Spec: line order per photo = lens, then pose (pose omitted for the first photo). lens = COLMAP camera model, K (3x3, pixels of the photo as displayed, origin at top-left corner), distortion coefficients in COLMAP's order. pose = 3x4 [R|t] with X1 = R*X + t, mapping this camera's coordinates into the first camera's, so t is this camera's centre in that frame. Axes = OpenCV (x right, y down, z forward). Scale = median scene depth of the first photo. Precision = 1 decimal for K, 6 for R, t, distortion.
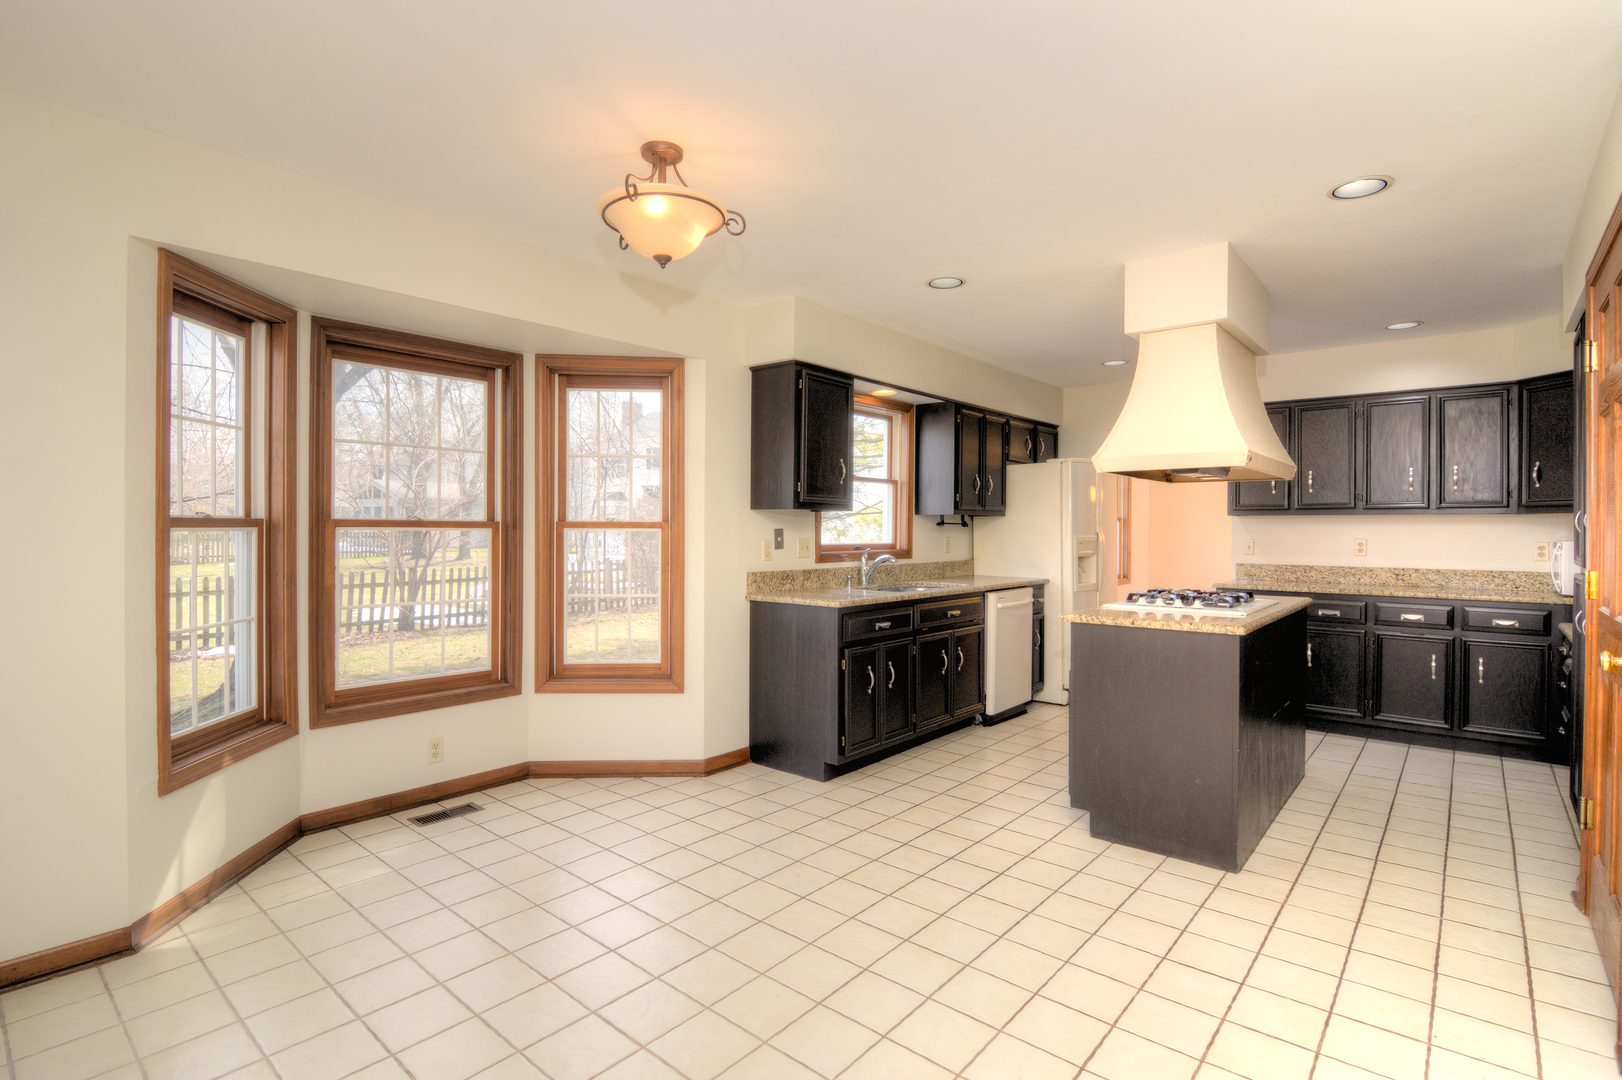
lens RADIAL K [[779.4, 0, 807.1], [0, 779.4, 537.3], [0, 0, 1]] dist [-0.011213, -0.008014]
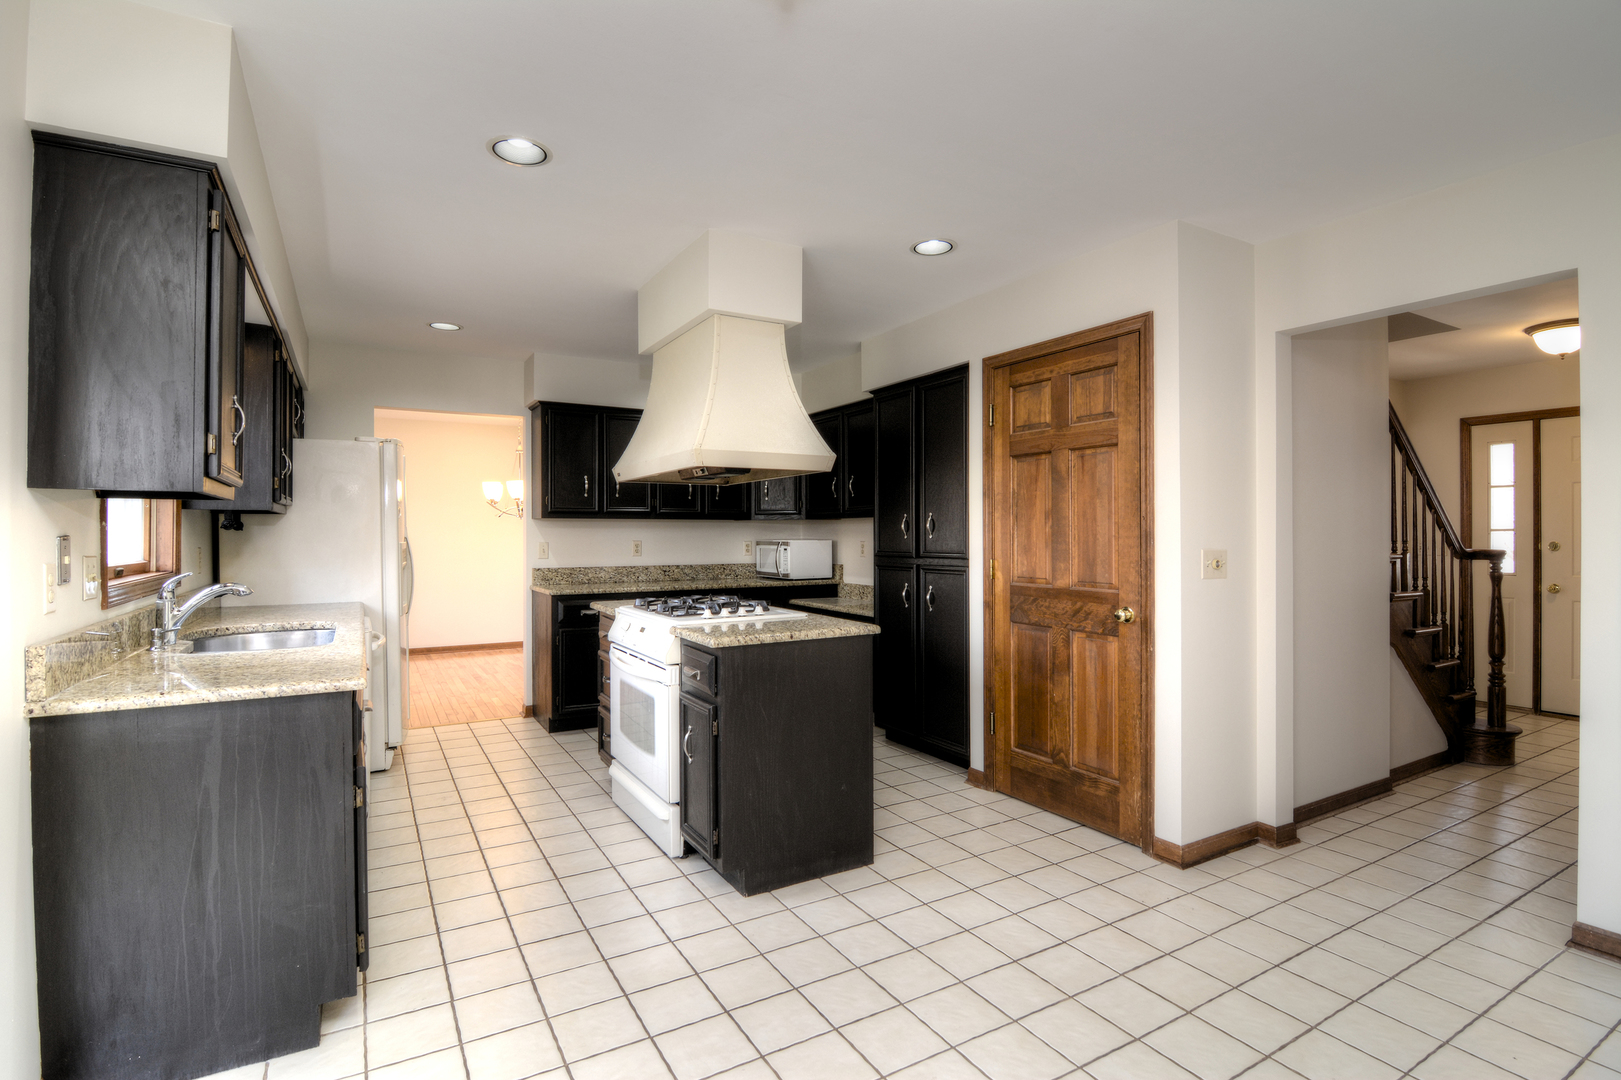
lens RADIAL K [[778.9, 0, 805.9], [0, 778.9, 531.7], [0, 0, 1]] dist [-0.011213, -0.008014]
pose [[0.325704, -0.004217, 0.945462, -0.284990], [0.013586, 0.999908, -0.000221, -0.007644], [-0.945374, 0.012917, 0.325731, 0.455586]]
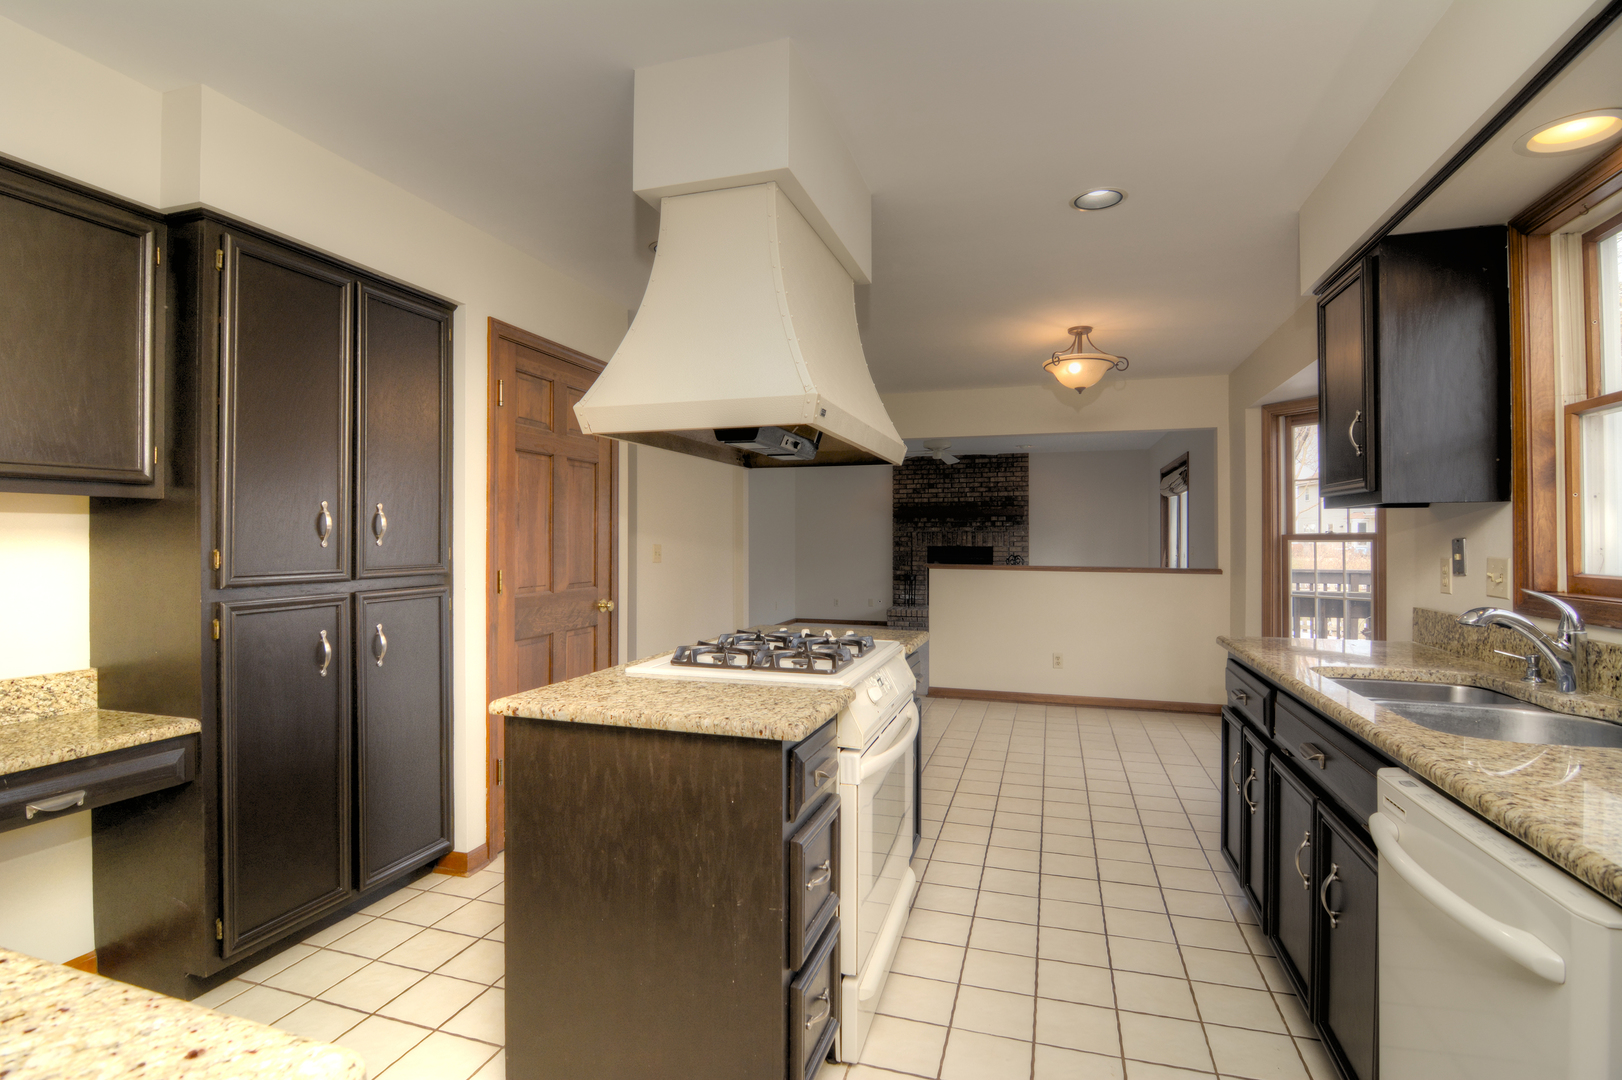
lens RADIAL K [[779.4, 0, 813.1], [0, 779.4, 534.8], [0, 0, 1]] dist [-0.011213, -0.008014]
pose [[-0.917040, -0.007526, -0.398724, 0.571445], [-0.009016, 0.999958, 0.001862, -0.009827], [0.398693, 0.005303, -0.917069, 1.254582]]
